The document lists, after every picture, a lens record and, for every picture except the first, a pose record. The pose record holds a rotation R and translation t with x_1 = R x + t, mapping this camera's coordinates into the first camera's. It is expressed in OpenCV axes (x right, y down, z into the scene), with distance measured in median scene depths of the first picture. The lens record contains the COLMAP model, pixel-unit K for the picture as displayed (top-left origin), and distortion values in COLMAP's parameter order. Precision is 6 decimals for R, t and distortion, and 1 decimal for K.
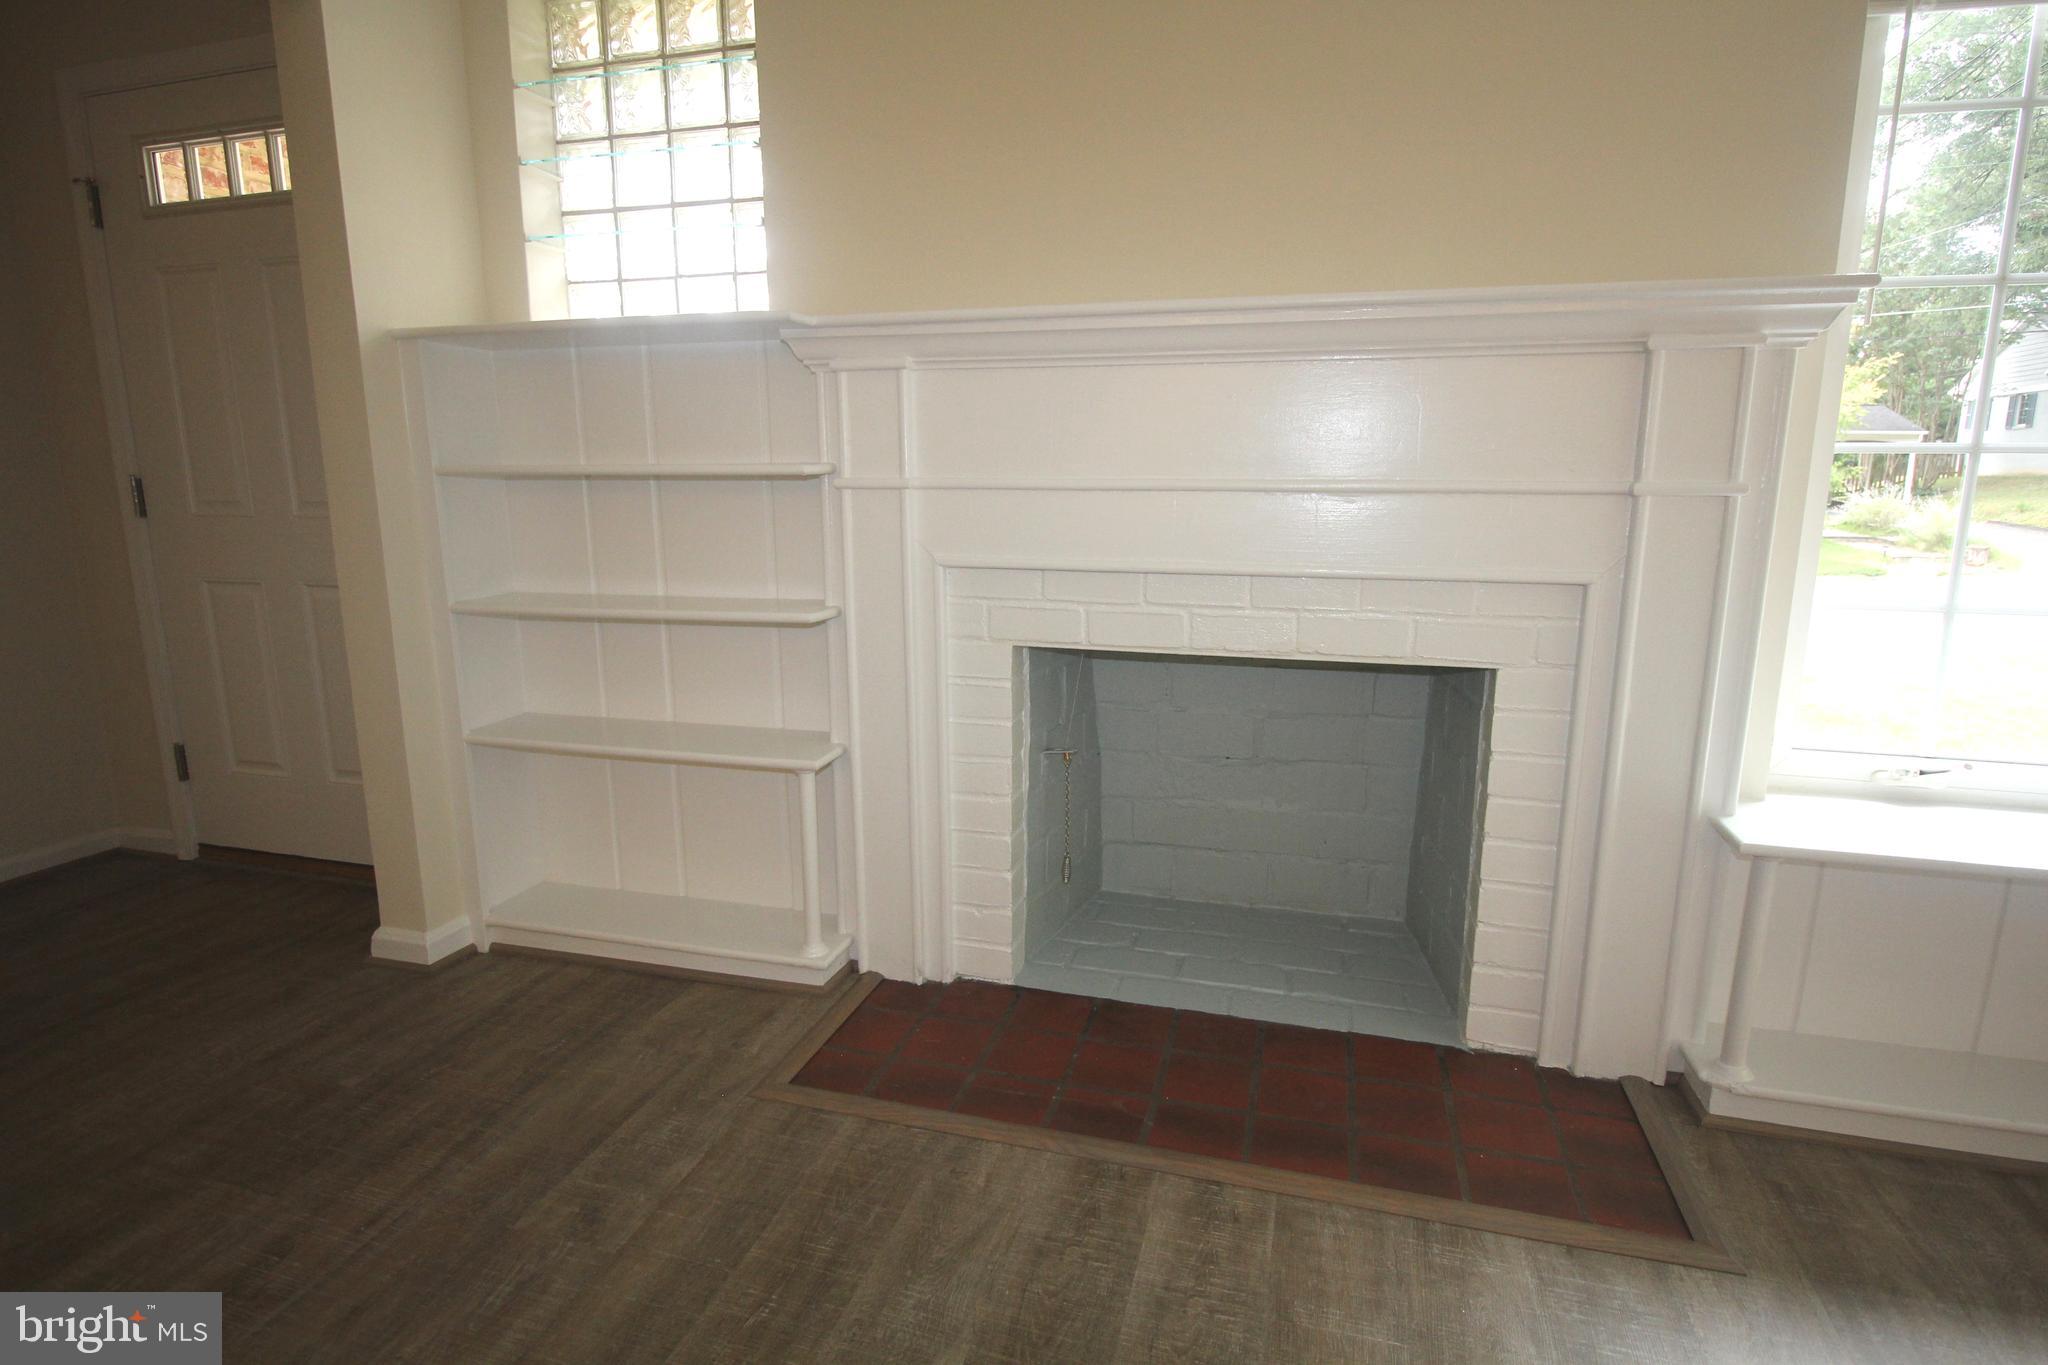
lens RADIAL K [[1069.9, 0, 1023.1], [0, 1069.9, 698.8], [0, 0, 1]] dist [-0.011315, -0.011015]
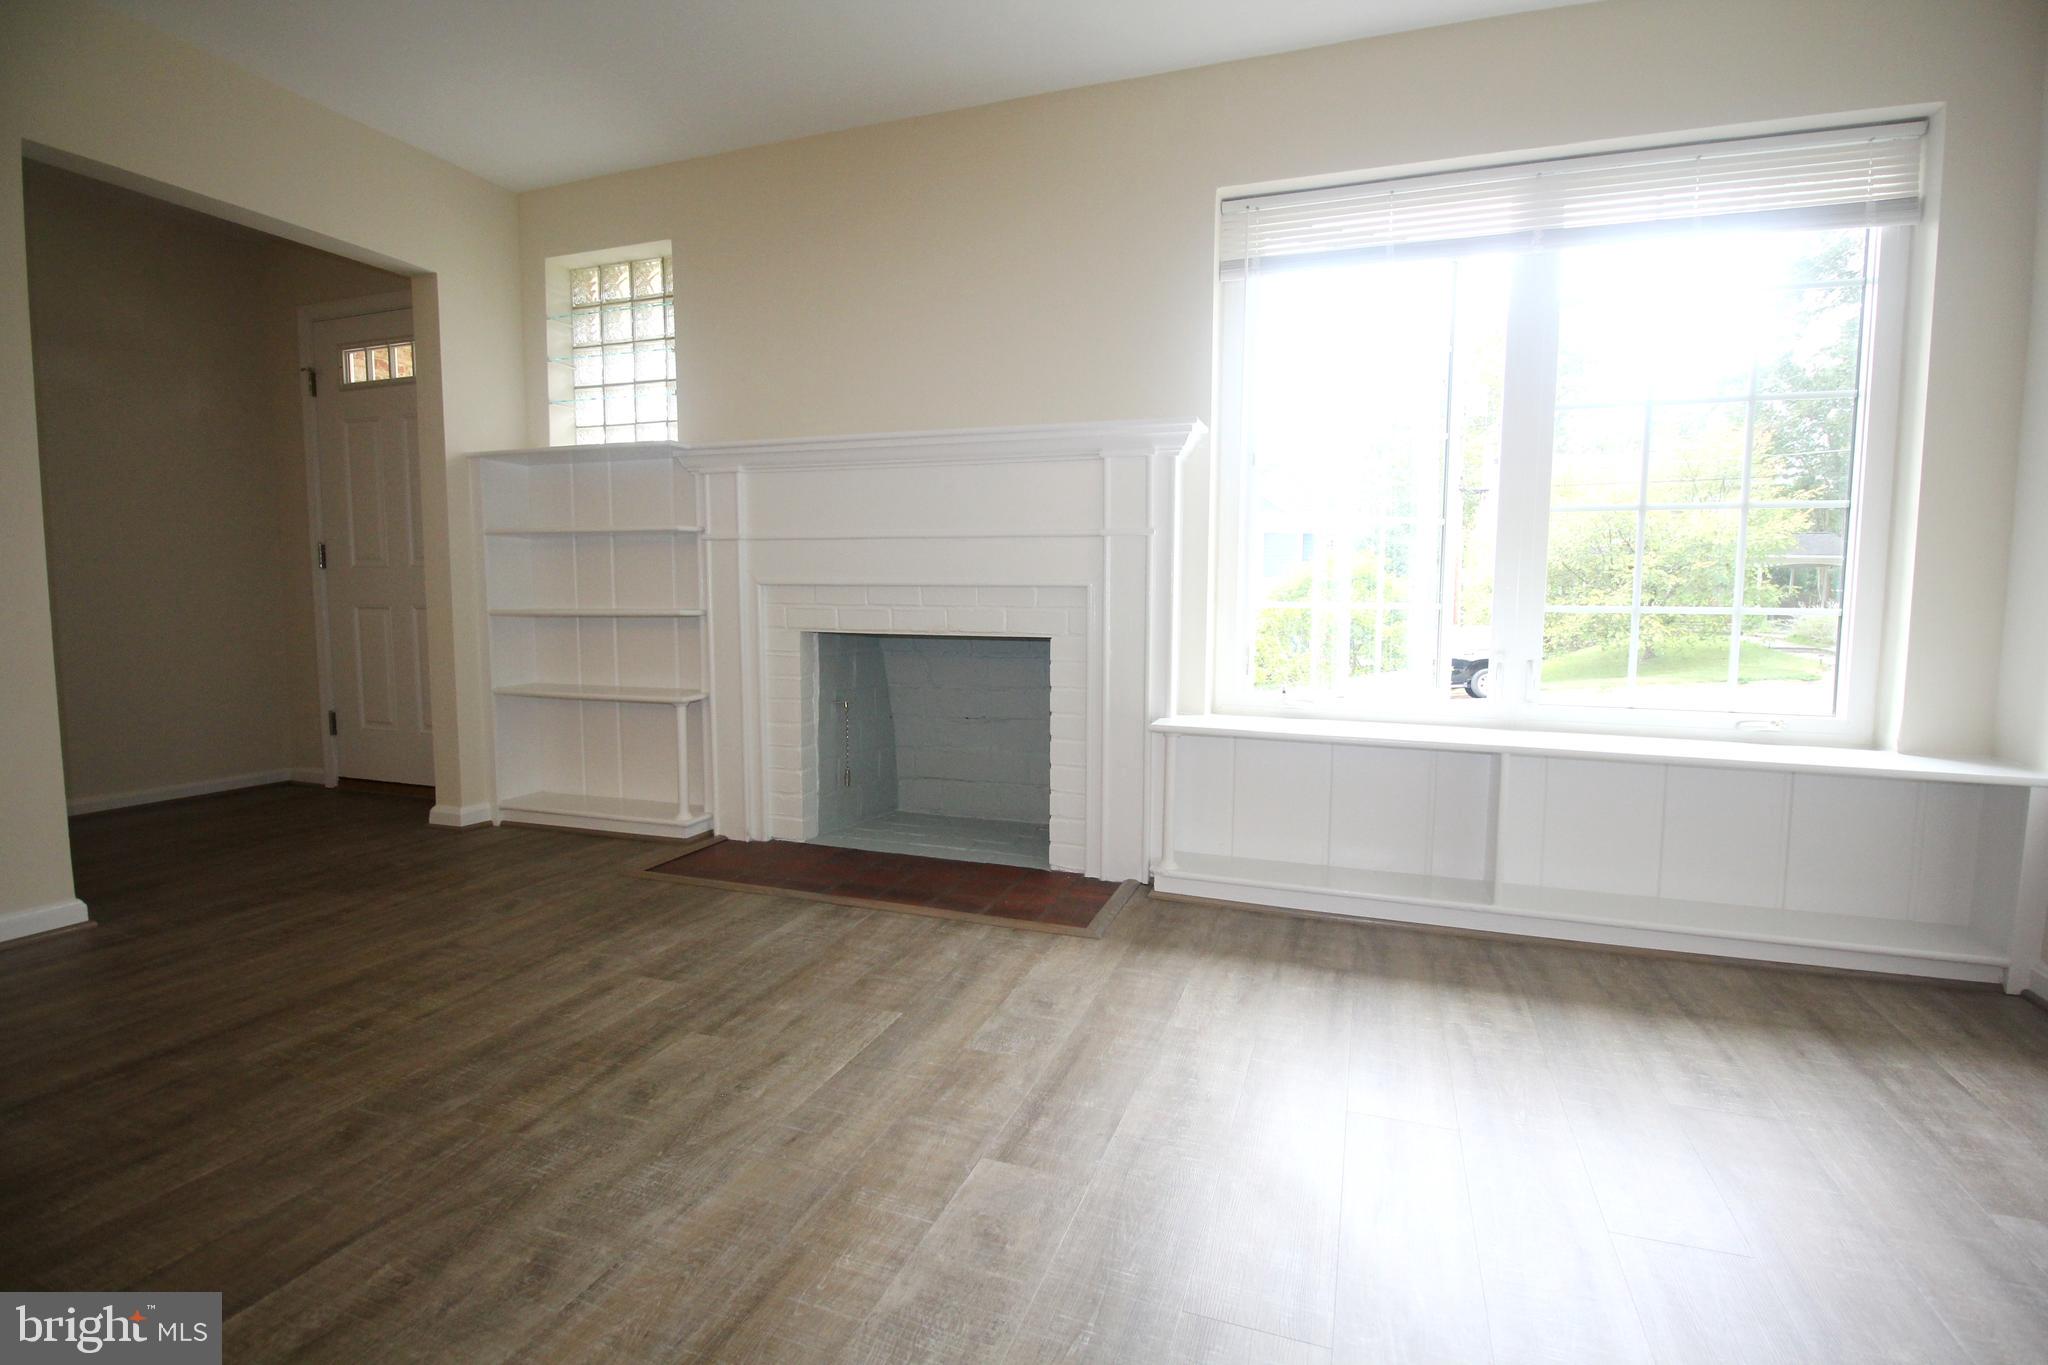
lens RADIAL K [[943.4, 0, 1024.0], [0, 943.4, 682.5], [0, 0, 1]] dist [-0.040614, -0.000449]
pose [[0.998924, 0.011287, -0.044972, 0.378801], [-0.016036, 0.994165, -0.106675, 0.169117], [0.043505, 0.107282, 0.993276, -0.419474]]
